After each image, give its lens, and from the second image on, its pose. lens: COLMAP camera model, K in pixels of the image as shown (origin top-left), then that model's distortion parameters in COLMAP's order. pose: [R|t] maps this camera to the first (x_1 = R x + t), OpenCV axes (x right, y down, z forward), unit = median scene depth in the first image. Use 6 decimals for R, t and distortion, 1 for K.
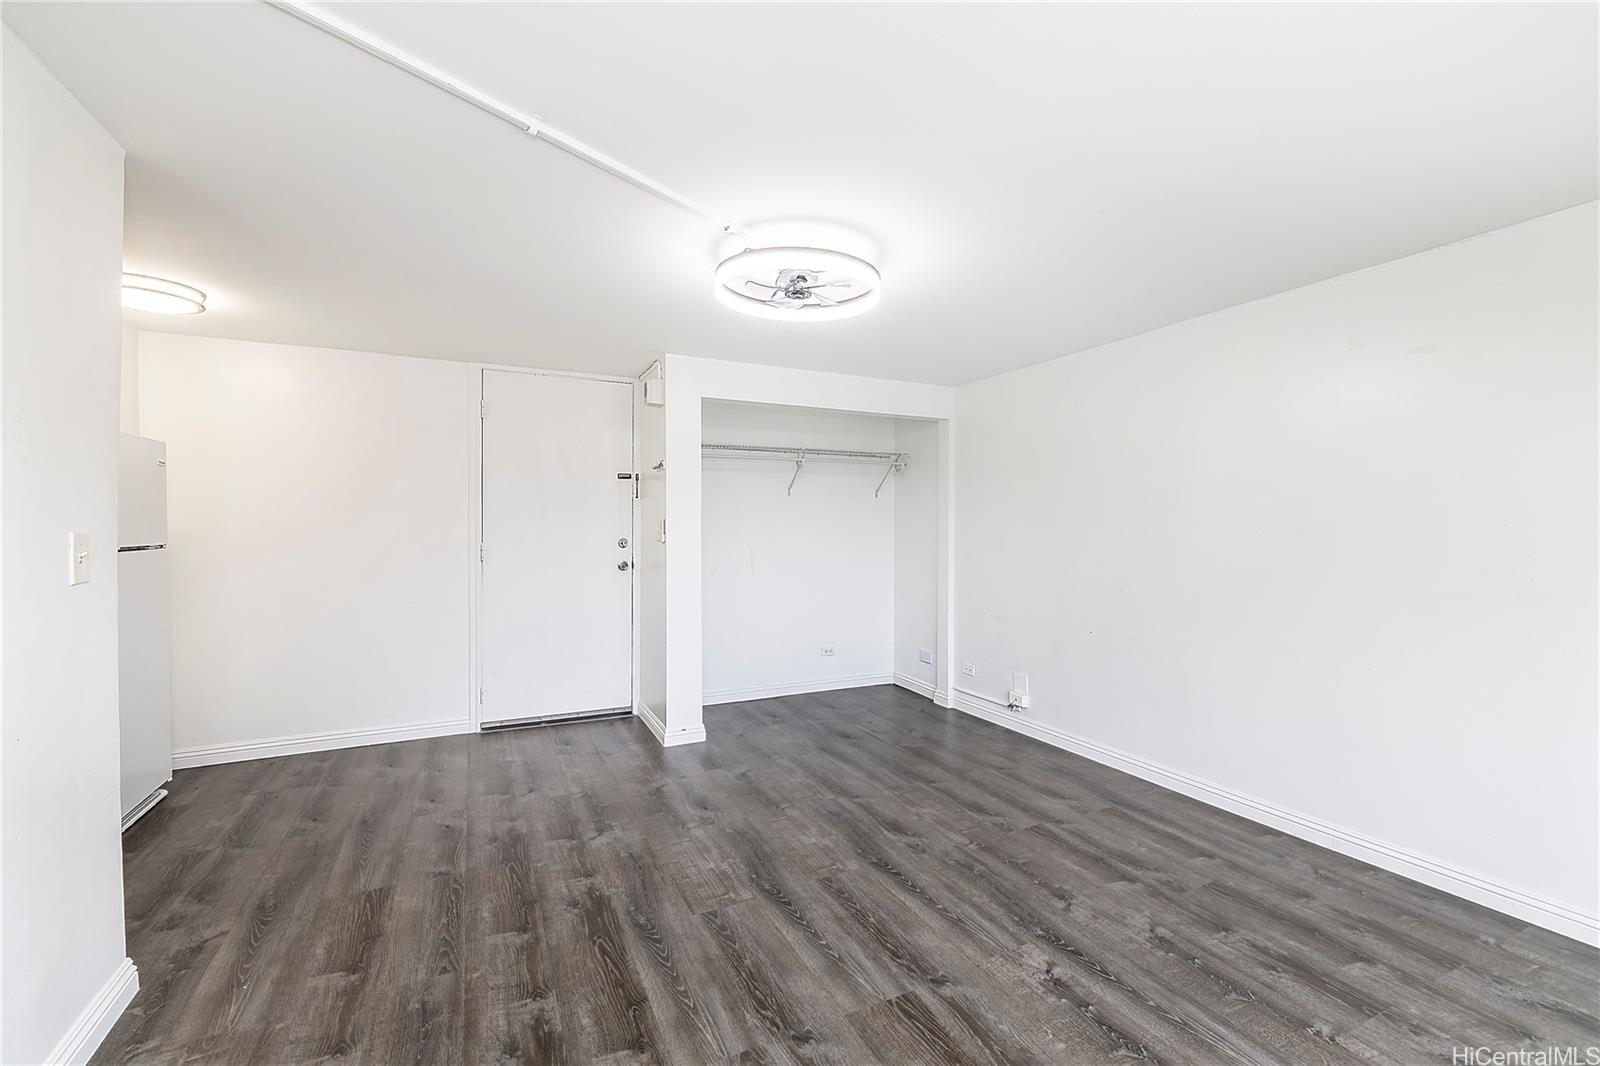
lens RADIAL K [[669.2, 0, 798.8], [0, 669.2, 528.2], [0, 0, 1]] dist [0.000957, -0.000336]
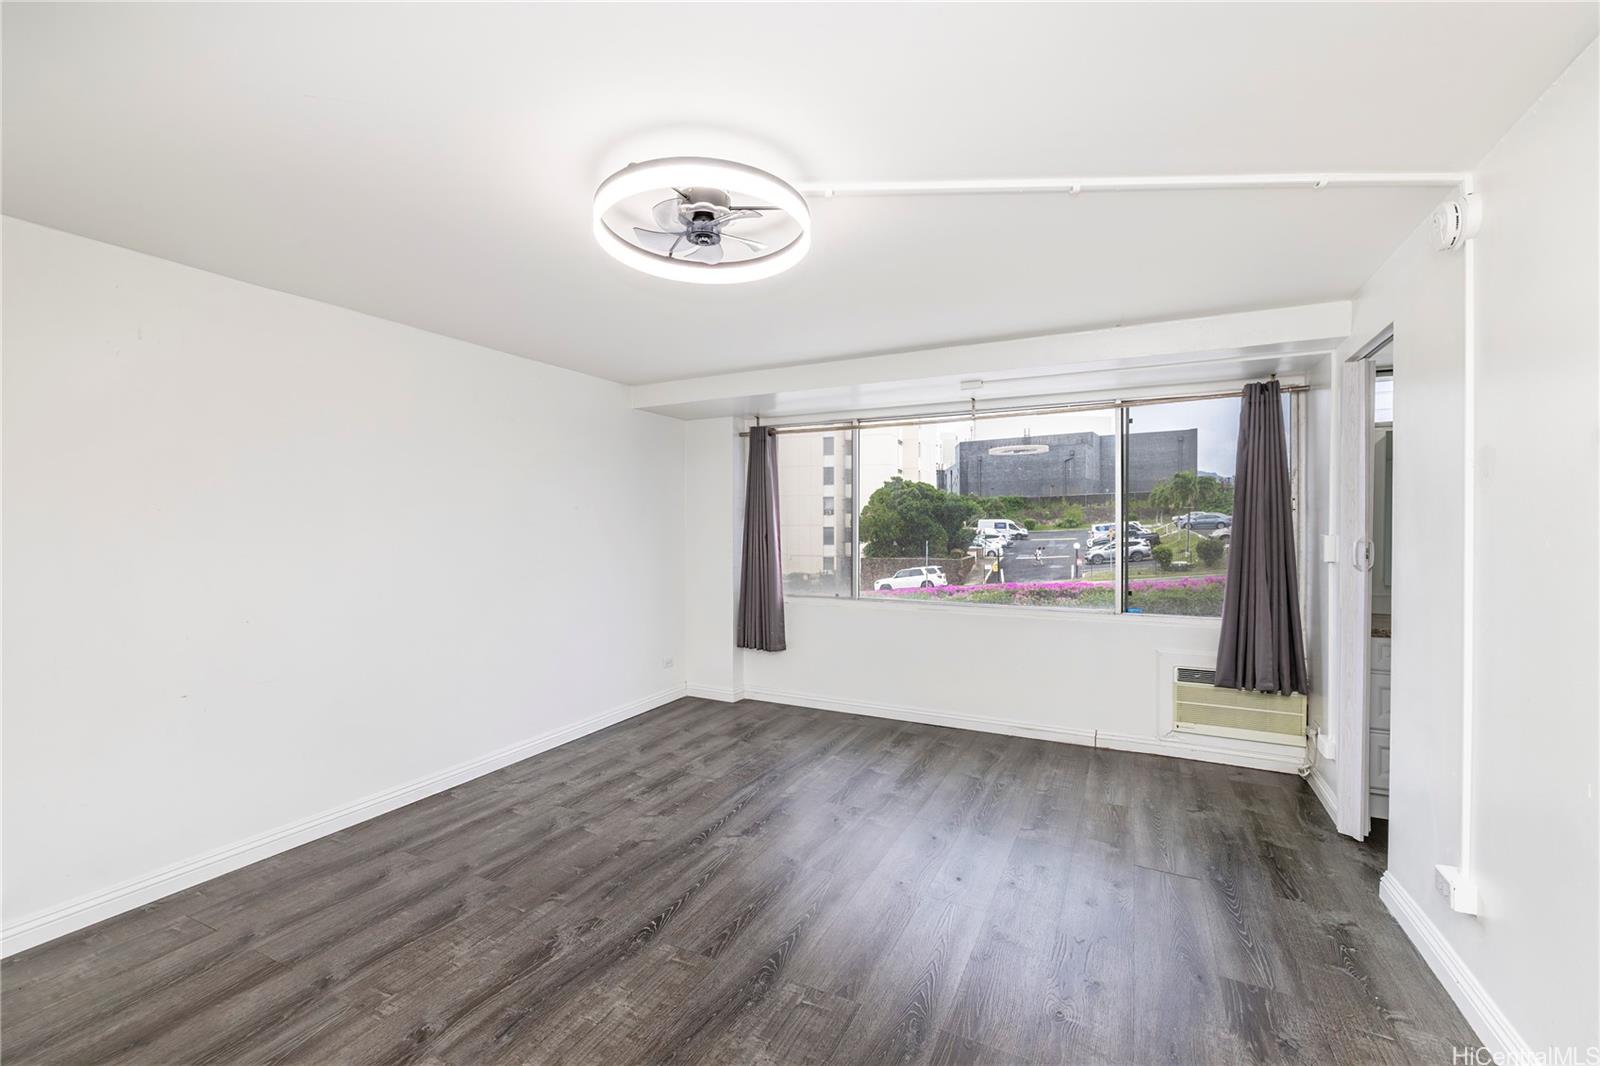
lens RADIAL K [[669.2, 0, 801.6], [0, 669.2, 531.7], [0, 0, 1]] dist [0.000957, -0.000336]
pose [[-0.608080, -0.006868, 0.793846, -0.624309], [0.000202, 0.999961, 0.008806, -0.016366], [-0.793875, 0.005515, -0.608056, 1.262353]]
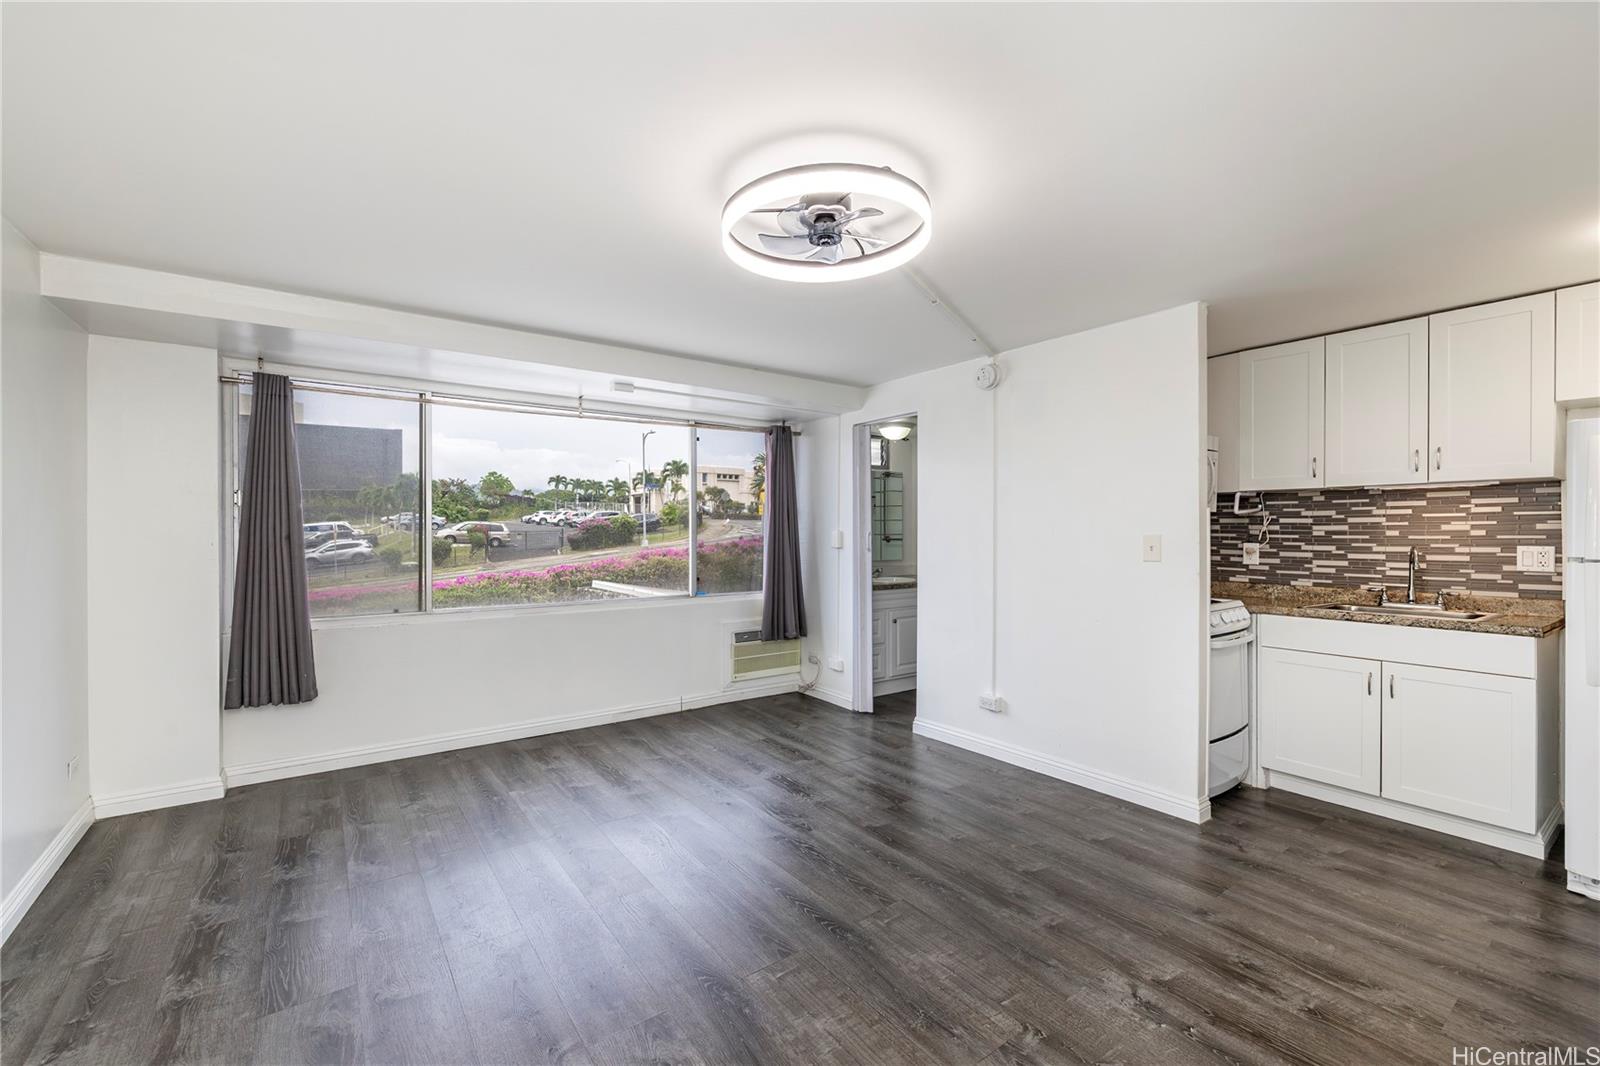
lens RADIAL K [[669.2, 0, 797.4], [0, 669.2, 532.3], [0, 0, 1]] dist [0.000957, -0.000336]
pose [[-0.985265, -0.001727, -0.171029, 0.152069], [-0.002957, 0.999972, 0.006942, -0.007904], [0.171012, 0.007346, -0.985242, 1.621888]]
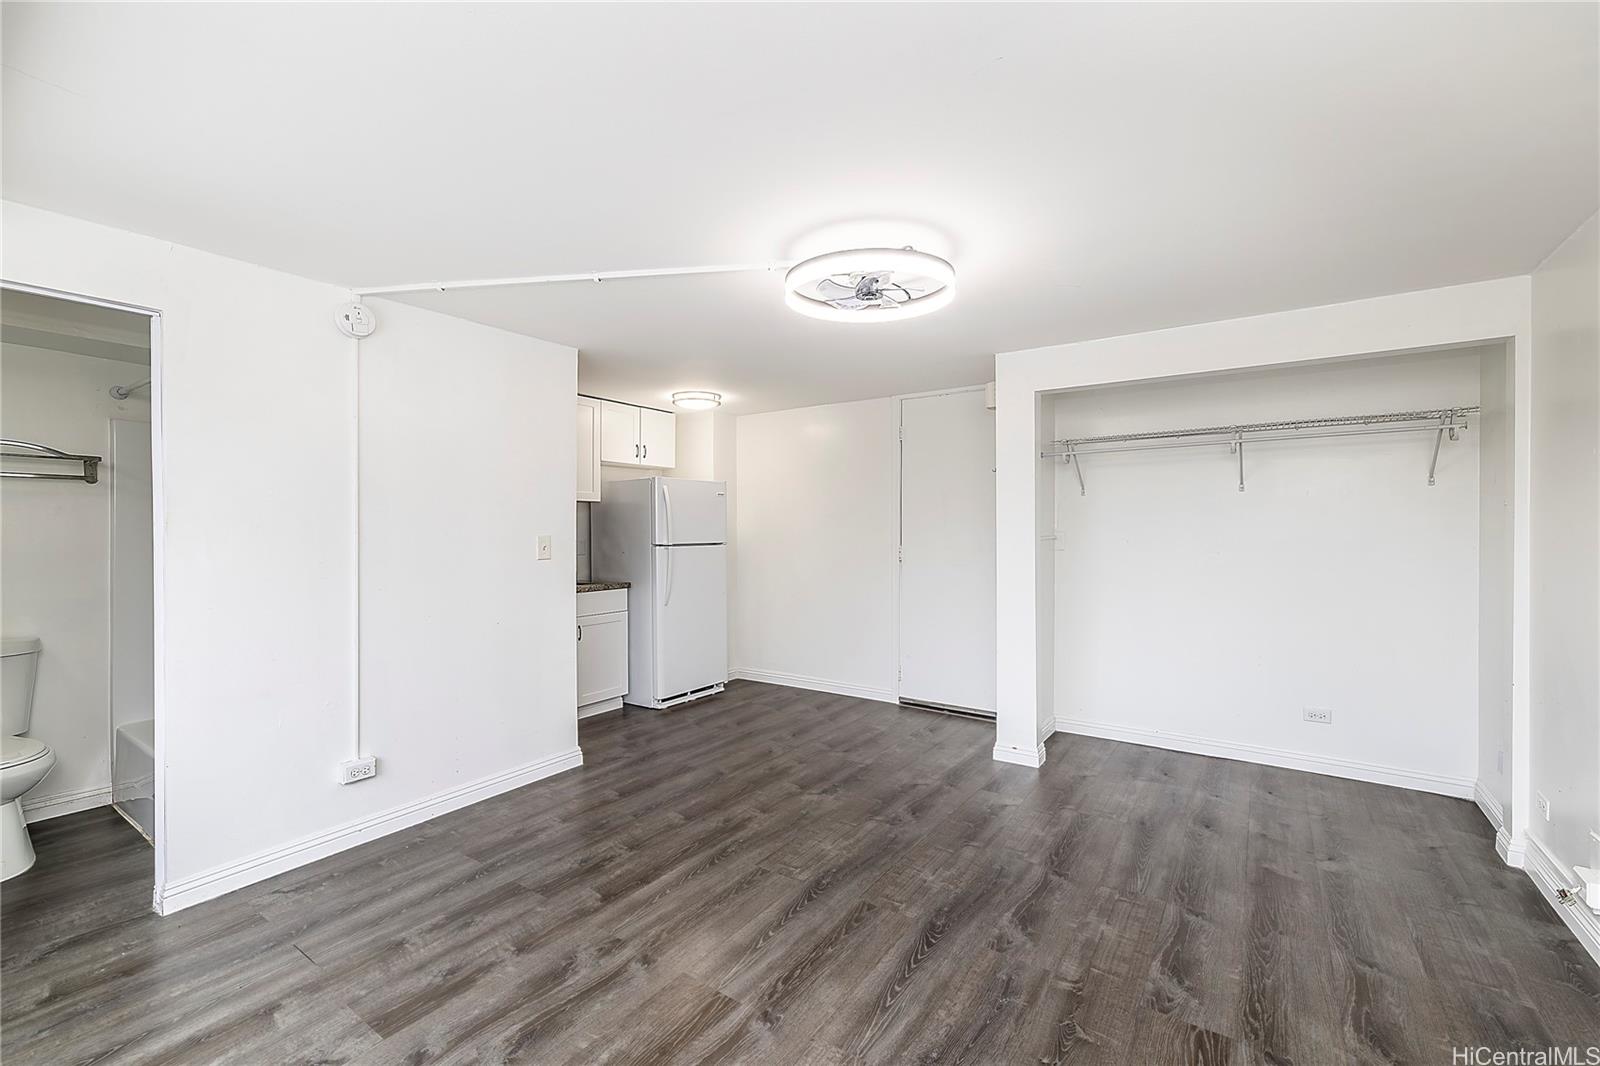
lens RADIAL K [[669.2, 0, 801.5], [0, 669.2, 530.1], [0, 0, 1]] dist [0.000957, -0.000336]
pose [[0.488689, -0.000930, -0.872457, 0.731738], [-0.000586, 0.999999, -0.001394, -0.006696], [0.872458, 0.001193, 0.488688, 0.400462]]
